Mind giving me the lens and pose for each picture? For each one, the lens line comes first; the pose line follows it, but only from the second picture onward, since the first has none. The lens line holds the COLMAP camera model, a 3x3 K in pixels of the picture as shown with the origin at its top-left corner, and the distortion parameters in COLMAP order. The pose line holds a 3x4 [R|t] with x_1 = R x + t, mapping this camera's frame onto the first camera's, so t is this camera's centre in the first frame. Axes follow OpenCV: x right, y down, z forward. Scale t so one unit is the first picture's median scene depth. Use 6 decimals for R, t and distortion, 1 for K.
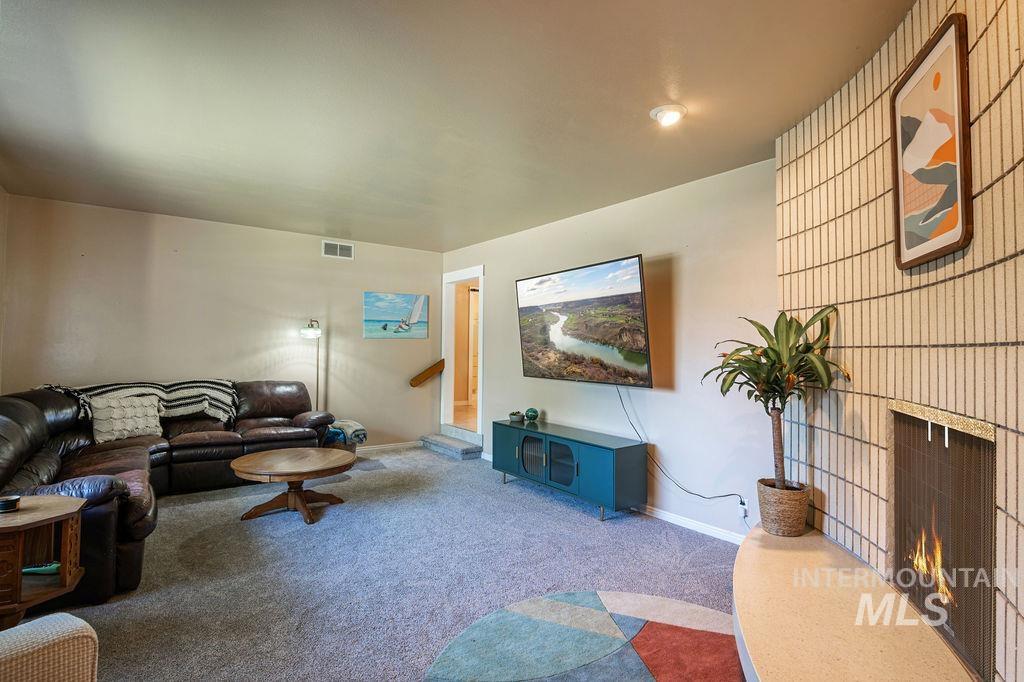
lens RADIAL K [[494.2, 0, 512.0], [0, 494.2, 341.0], [0, 0, 1]] dist [-0.016369, -0.008318]
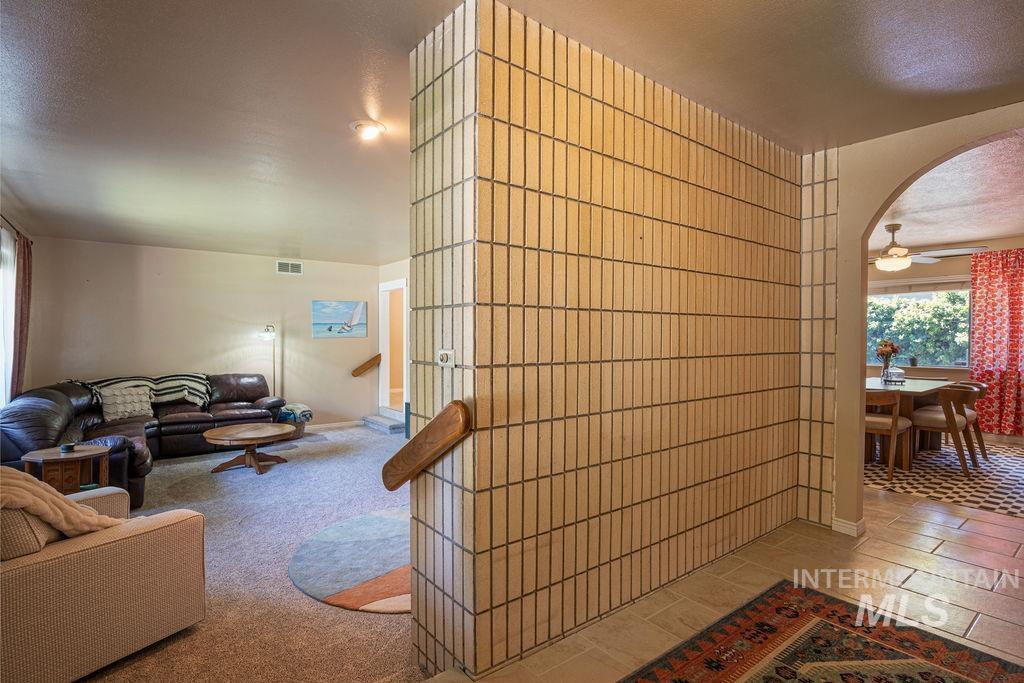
lens RADIAL K [[502.6, 0, 511.3], [0, 502.6, 344.2], [0, 0, 1]] dist [-0.029600, -0.001383]
pose [[0.999829, -0.013327, 0.012823, 0.248856], [0.012898, 0.999371, 0.033021, -0.035257], [-0.013255, -0.032850, 0.999372, -0.358589]]
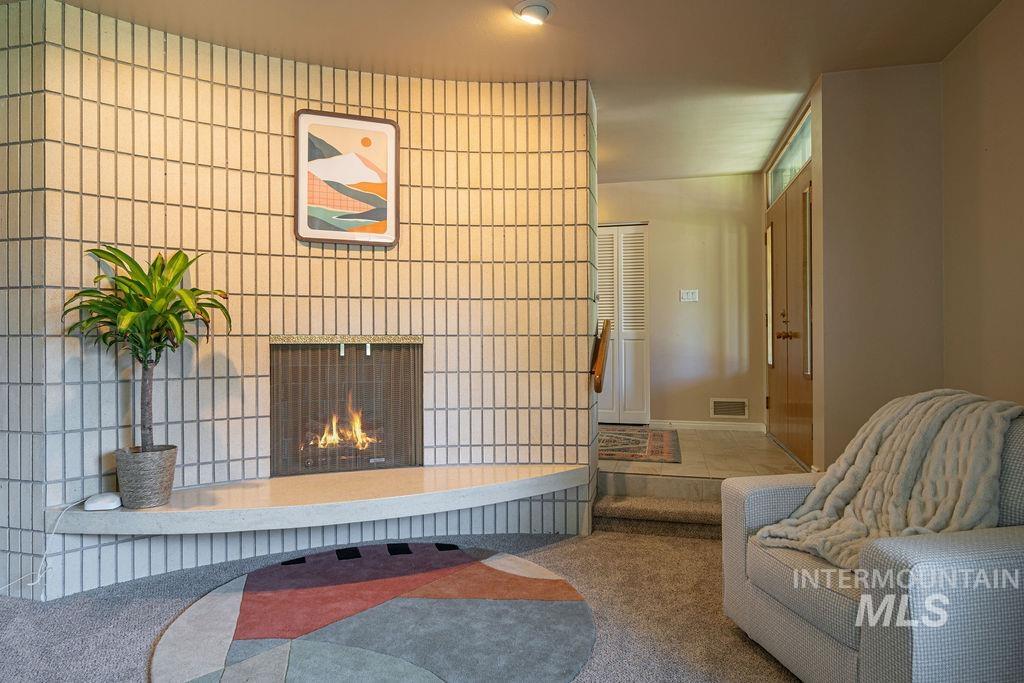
lens RADIAL K [[596.7, 0, 512.3], [0, 596.7, 330.6], [0, 0, 1]] dist [0.005824, -0.019776]
pose [[-0.578884, -0.013391, 0.815300, -0.415624], [-0.015277, 0.999868, 0.005575, 0.039588], [-0.815267, -0.009228, -0.579012, 0.656418]]
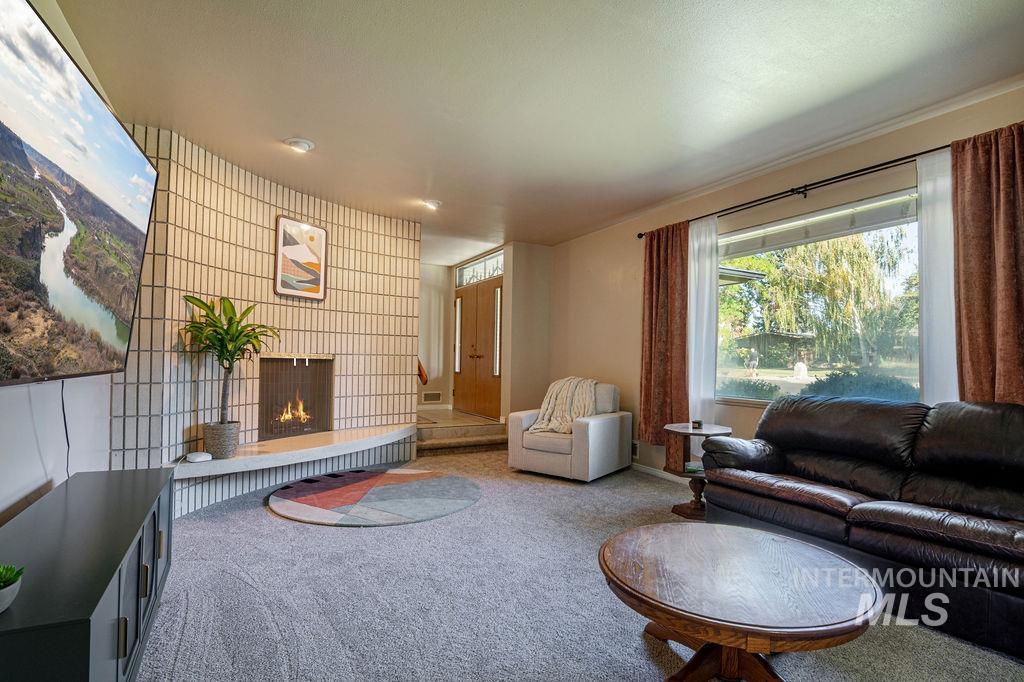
lens RADIAL K [[494.2, 0, 512.0], [0, 494.2, 341.0], [0, 0, 1]] dist [-0.016369, -0.008318]
pose [[-0.973921, -0.031617, 0.224675, -0.344293], [-0.039643, 0.998724, -0.031301, 0.041748], [-0.223399, -0.039392, -0.973931, 1.305983]]
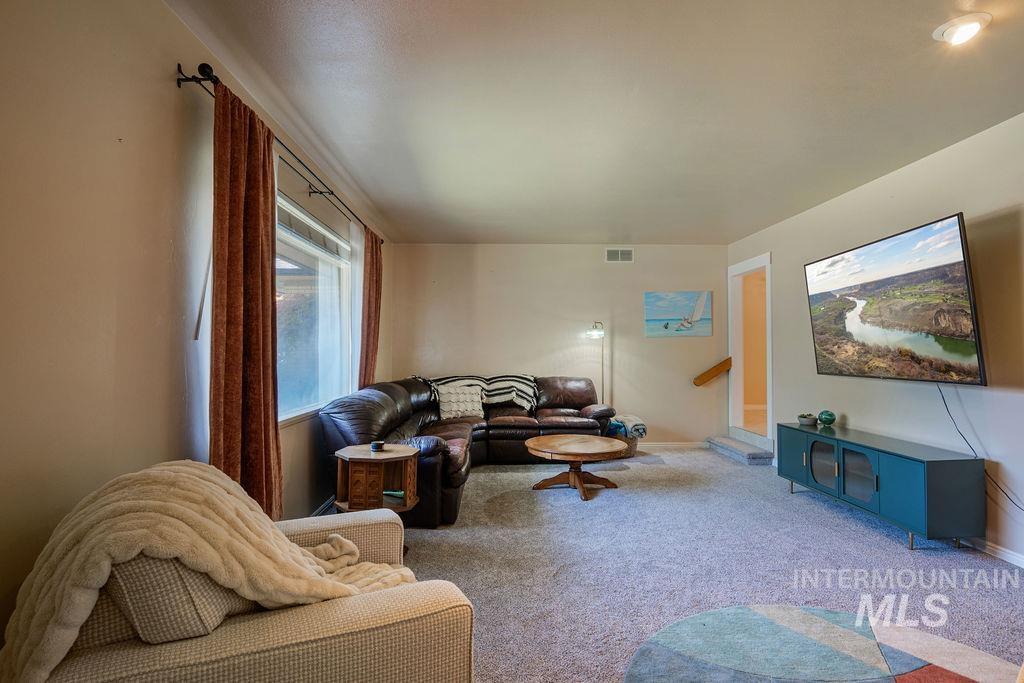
lens RADIAL K [[502.6, 0, 511.3], [0, 502.6, 344.2], [0, 0, 1]] dist [-0.029600, -0.001383]
pose [[0.817991, -0.025278, -0.574676, 0.098383], [0.022818, 0.999674, -0.011494, 0.019261], [0.574779, -0.003710, 0.818301, -0.027494]]
